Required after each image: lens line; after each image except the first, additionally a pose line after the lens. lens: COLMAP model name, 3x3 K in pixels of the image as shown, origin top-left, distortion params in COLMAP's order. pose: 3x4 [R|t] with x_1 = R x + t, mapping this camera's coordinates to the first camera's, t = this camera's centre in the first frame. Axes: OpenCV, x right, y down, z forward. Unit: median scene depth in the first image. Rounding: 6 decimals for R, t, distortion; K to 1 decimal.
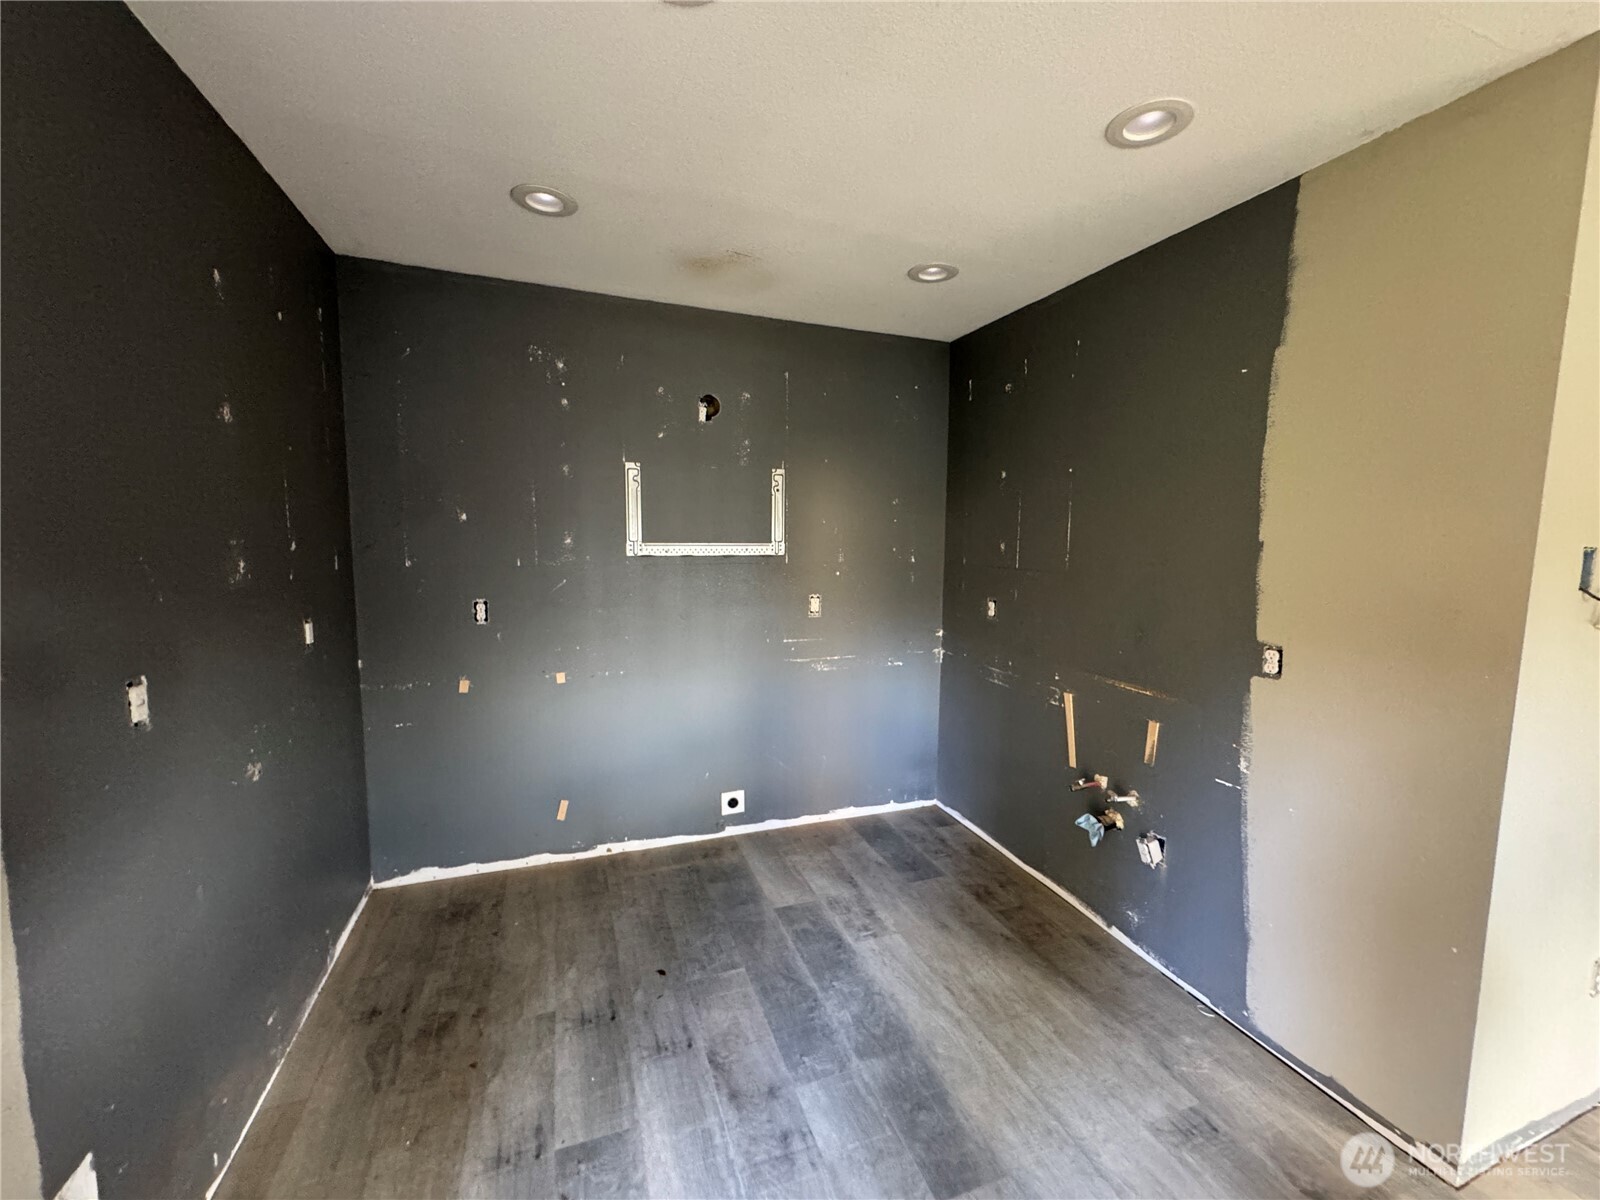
lens RADIAL K [[630.4, 0, 805.8], [0, 630.4, 597.3], [0, 0, 1]] dist [-0.001895, 0.000575]
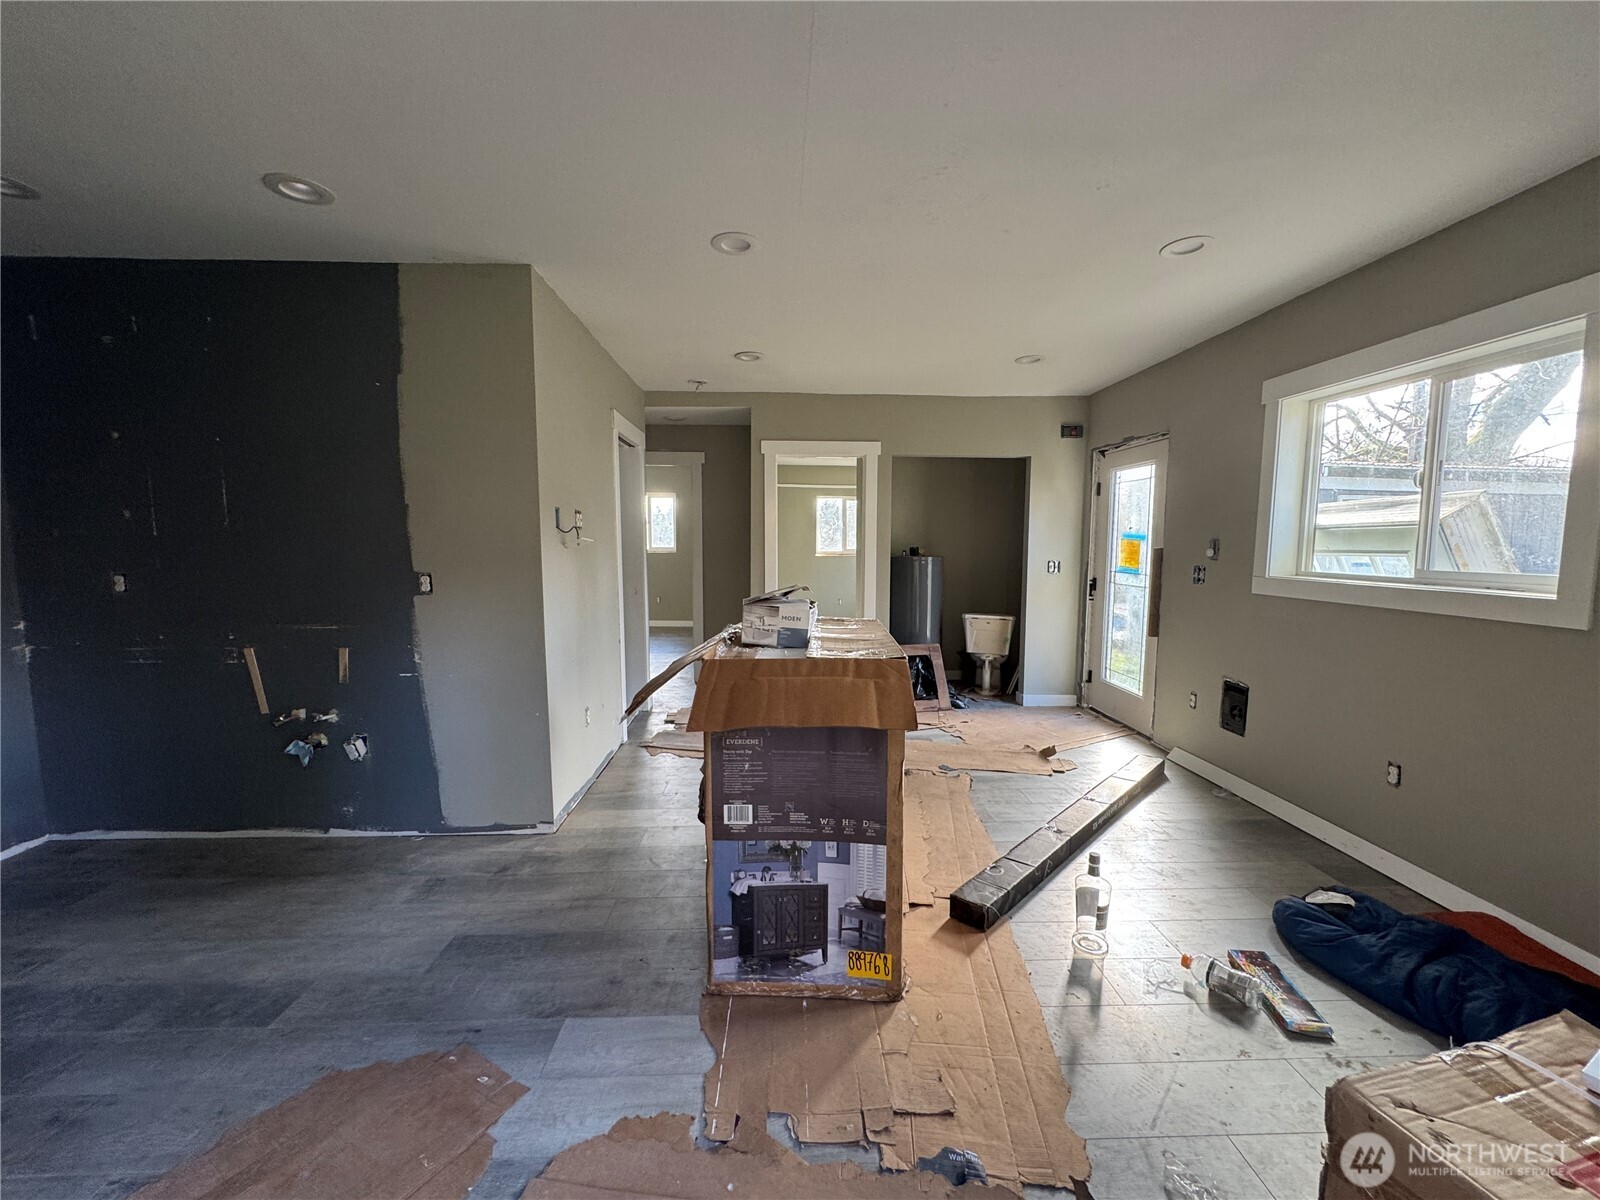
lens RADIAL K [[630.4, 0, 805.8], [0, 630.4, 597.3], [0, 0, 1]] dist [-0.001895, 0.000575]
pose [[0.301217, -0.098874, 0.948416, -0.359289], [0.104627, 0.992031, 0.070191, 0.104809], [-0.947798, 0.078088, 0.309161, -0.281030]]
